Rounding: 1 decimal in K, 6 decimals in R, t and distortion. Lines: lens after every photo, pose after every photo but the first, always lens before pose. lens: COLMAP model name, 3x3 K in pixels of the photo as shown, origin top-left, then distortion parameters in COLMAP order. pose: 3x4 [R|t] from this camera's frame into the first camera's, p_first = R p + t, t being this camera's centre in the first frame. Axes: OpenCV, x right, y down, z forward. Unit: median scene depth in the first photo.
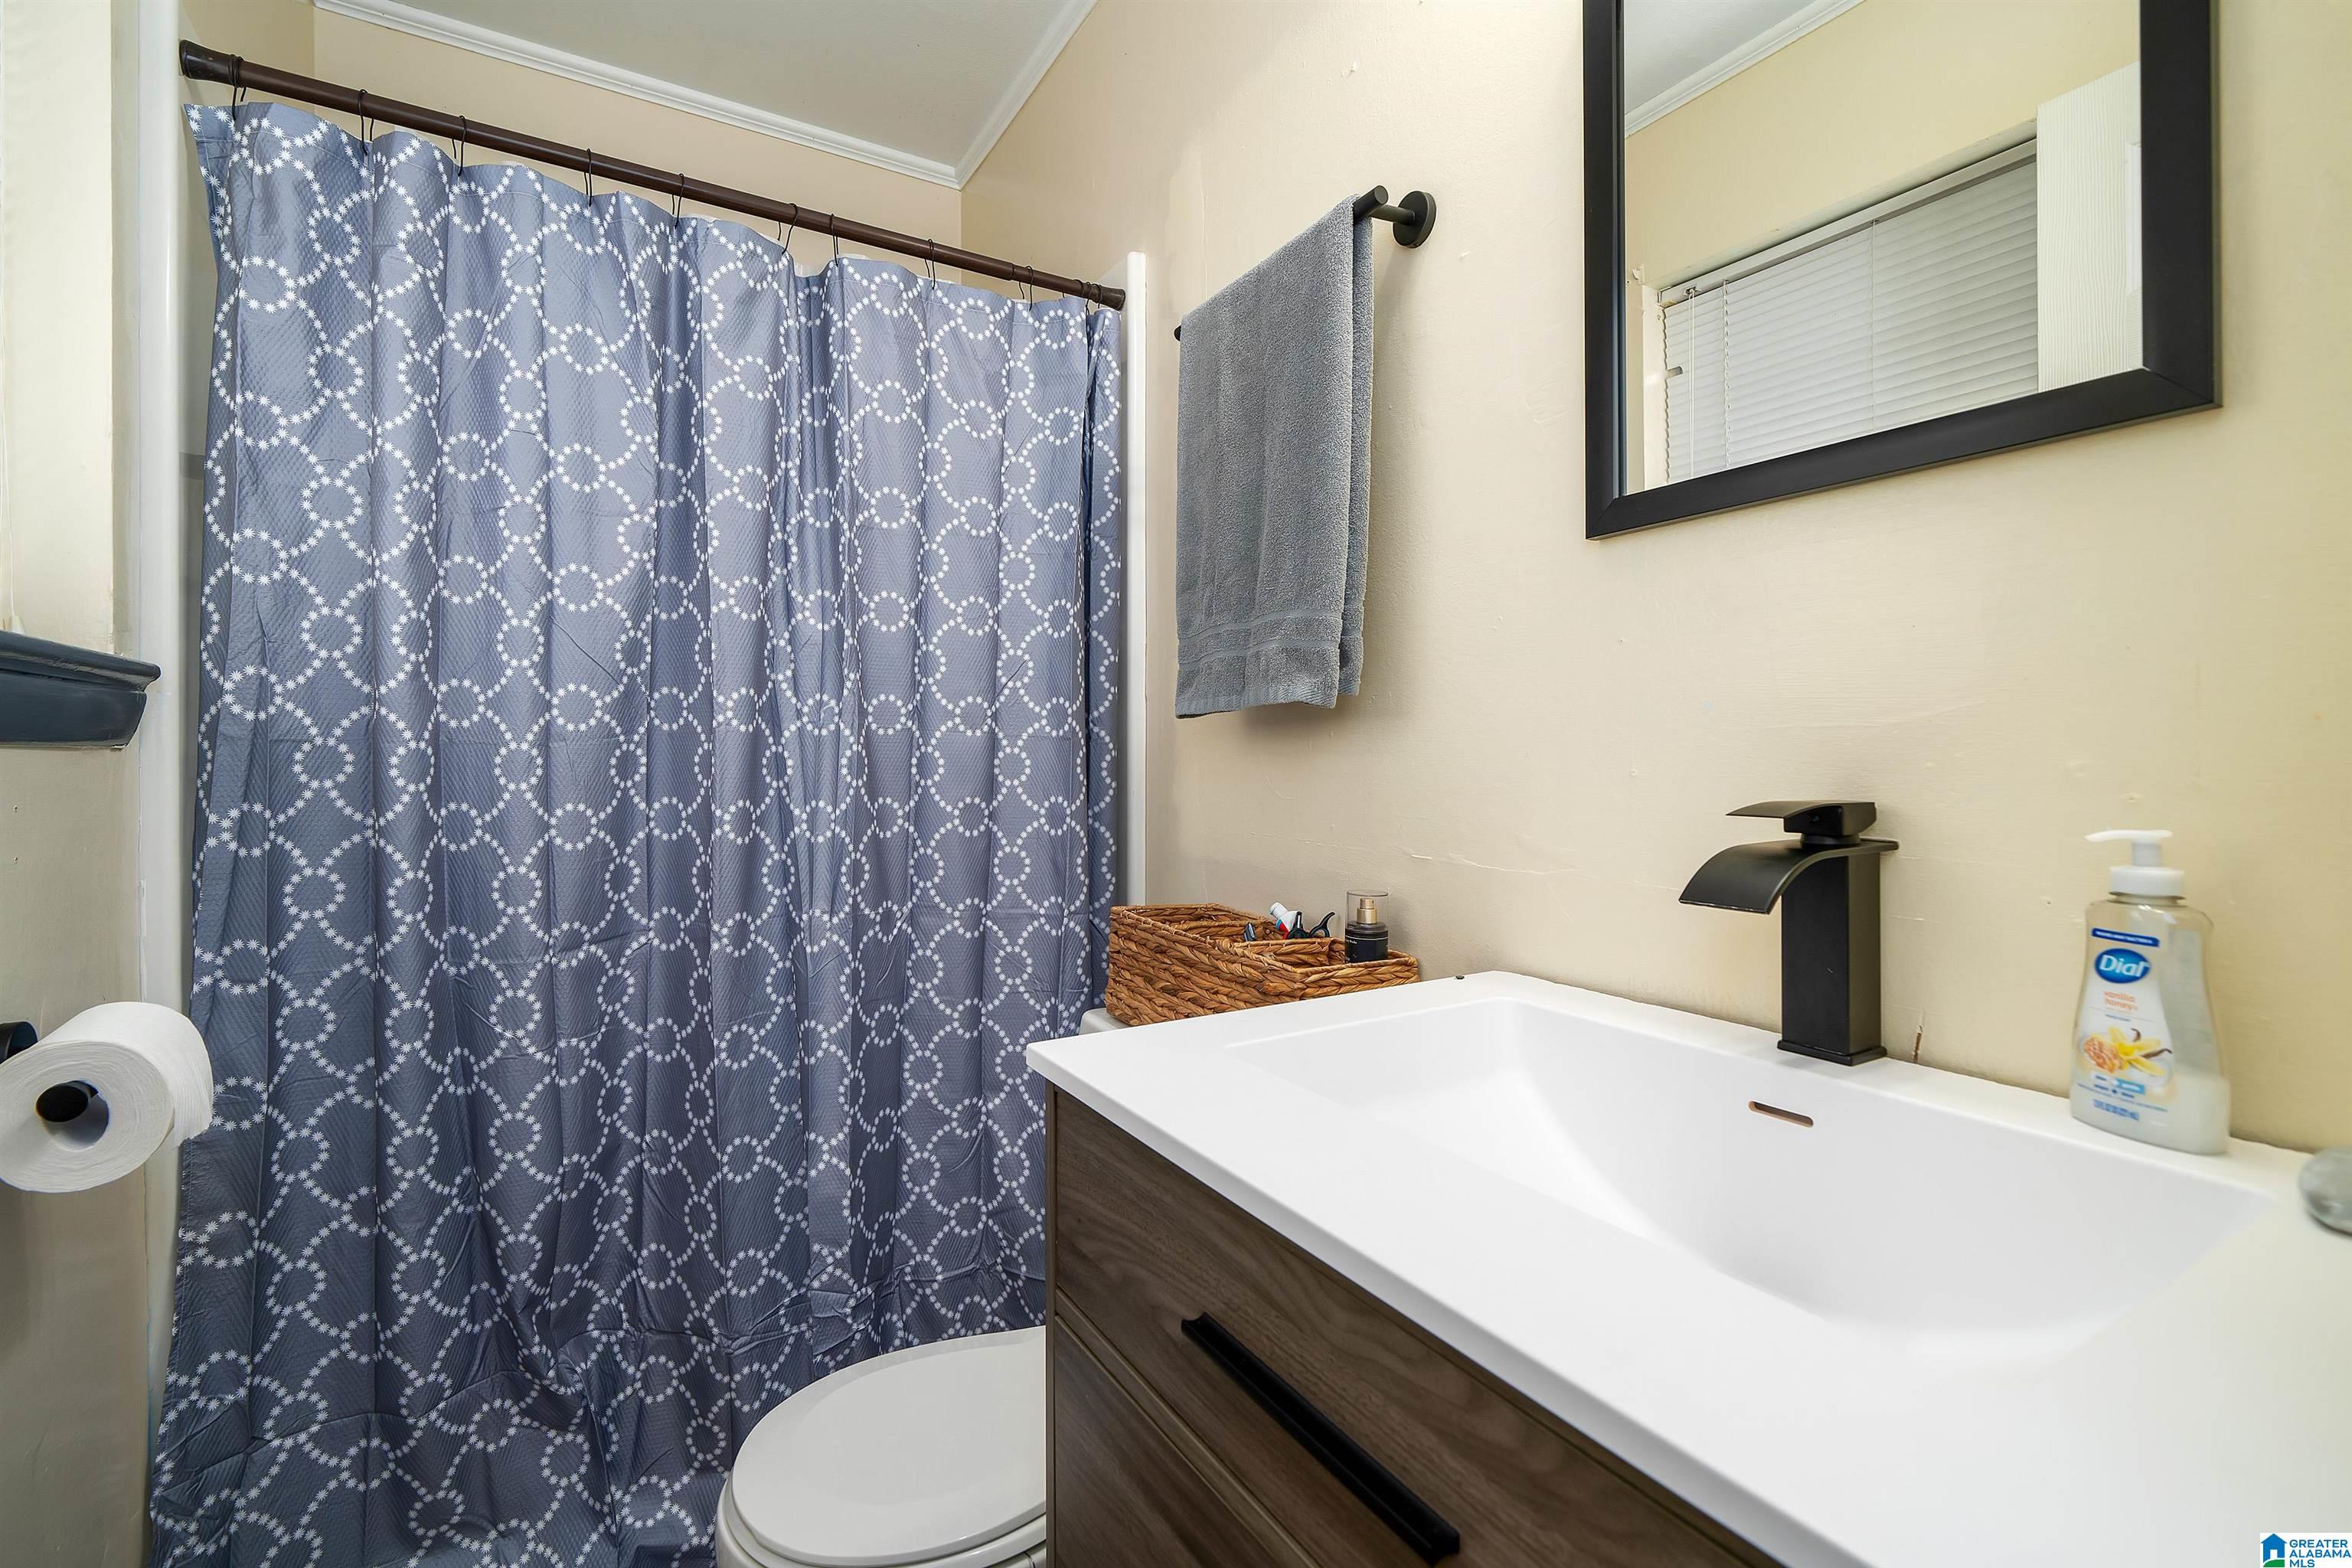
lens RADIAL K [[1024.0, 0, 1176.0], [0, 1024.0, 784.0], [0, 0, 1]] dist [-0.000998, 0.000043]
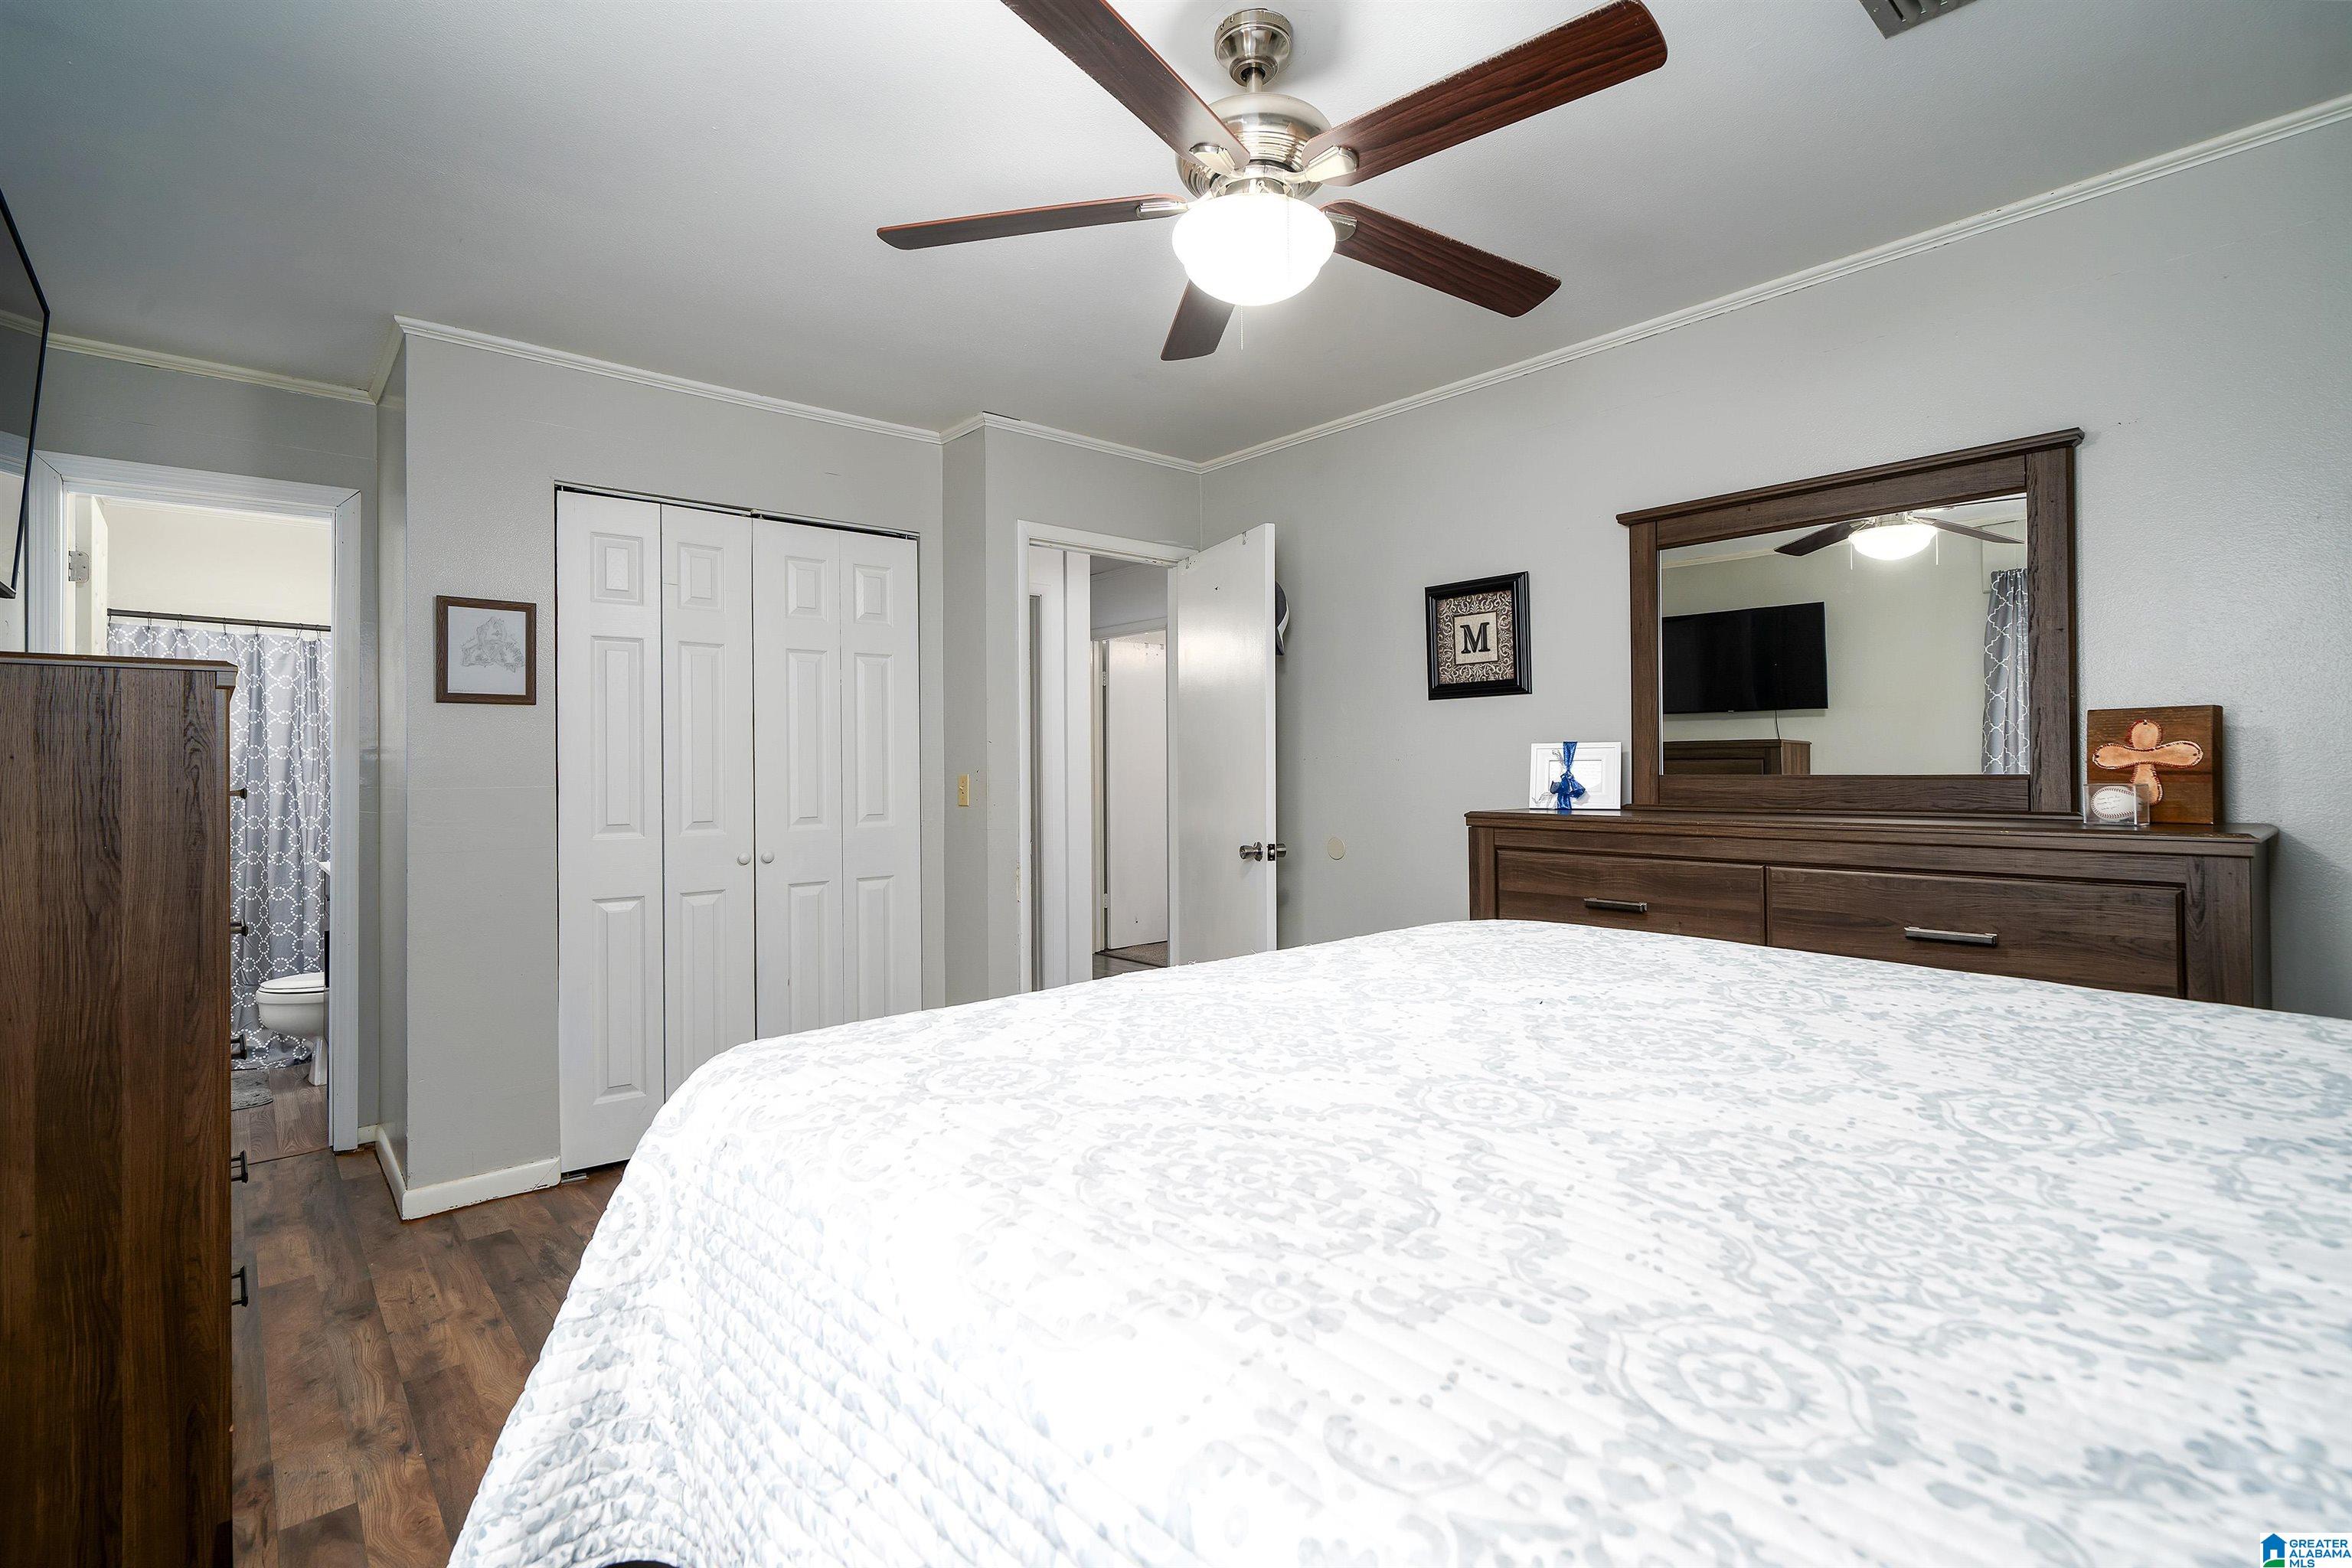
lens RADIAL K [[1073.9, 0, 1176.0], [0, 1073.9, 784.0], [0, 0, 1]] dist [0.000289, -0.000148]
pose [[0.984312, -0.004991, 0.176367, 1.716027], [0.007353, 0.999892, -0.012746, -0.021127], [-0.176284, 0.013843, 0.984242, -2.755374]]
